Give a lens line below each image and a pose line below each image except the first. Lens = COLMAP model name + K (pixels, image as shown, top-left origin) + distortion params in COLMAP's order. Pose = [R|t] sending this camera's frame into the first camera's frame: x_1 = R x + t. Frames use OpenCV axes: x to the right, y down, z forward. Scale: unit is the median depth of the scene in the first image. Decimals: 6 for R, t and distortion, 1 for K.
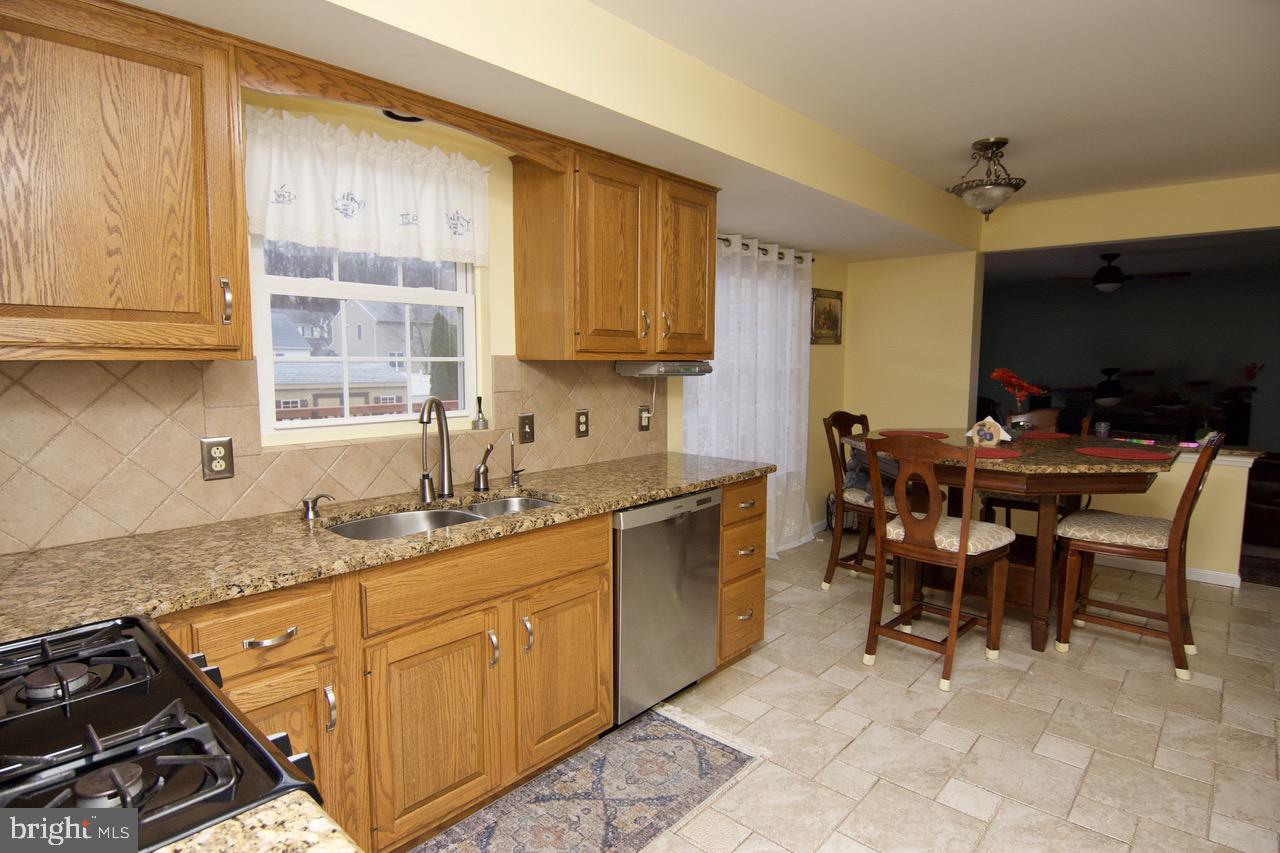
lens RADIAL K [[675.8, 0, 650.7], [0, 675.8, 423.5], [0, 0, 1]] dist [0.004014, -0.018693]
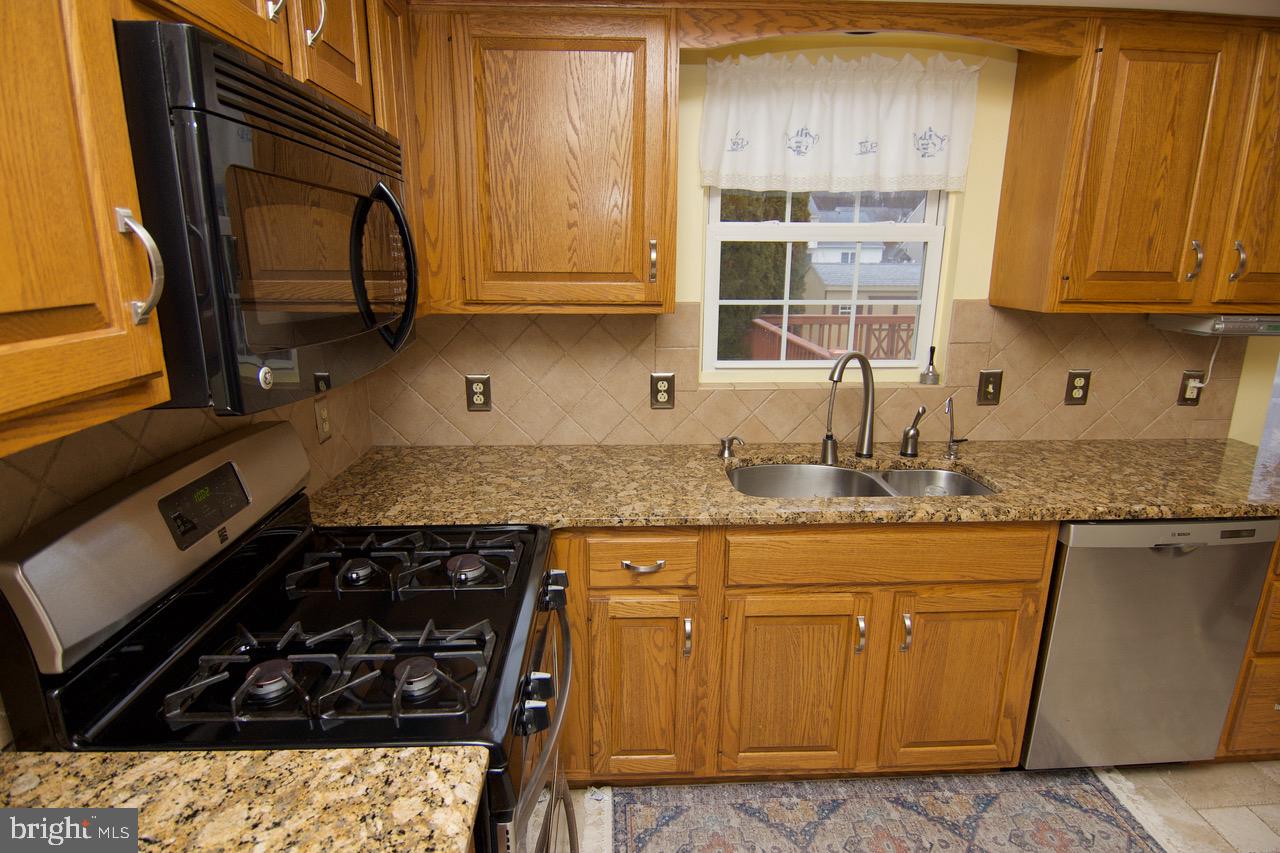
lens RADIAL K [[675.8, 0, 650.7], [0, 675.8, 423.5], [0, 0, 1]] dist [0.004014, -0.018693]
pose [[0.694657, 0.176410, -0.697375, 0.151111], [-0.070105, 0.981450, 0.178440, -0.091266], [0.715917, -0.075065, 0.694138, 0.157053]]
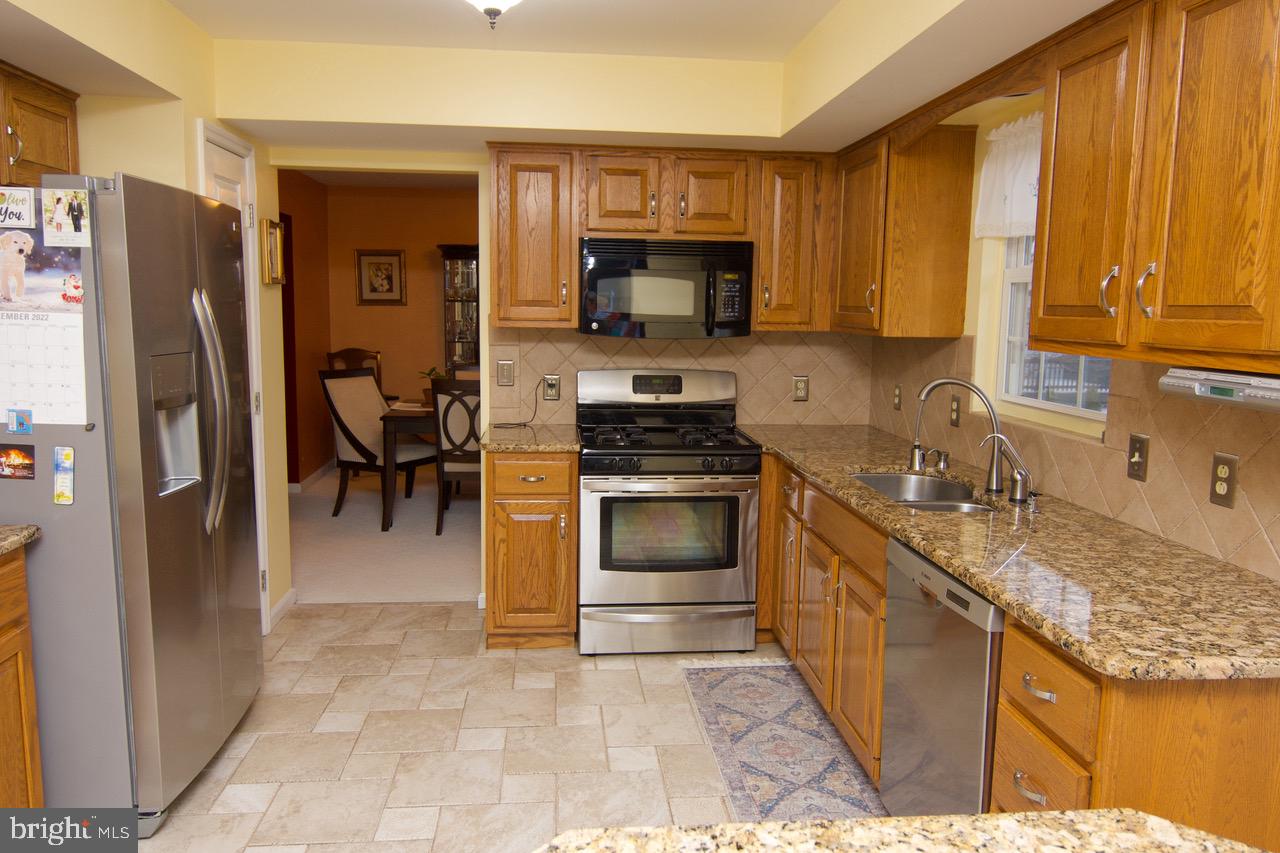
lens RADIAL K [[936.1, 0, 640.9], [0, 936.1, 426.3], [0, 0, 1]] dist [-0.004768, -0.001826]
pose [[-0.681610, 0.081378, -0.727176, 1.054750], [-0.086085, 0.977976, 0.190136, -0.201570], [0.726634, 0.192197, -0.659593, 1.641560]]
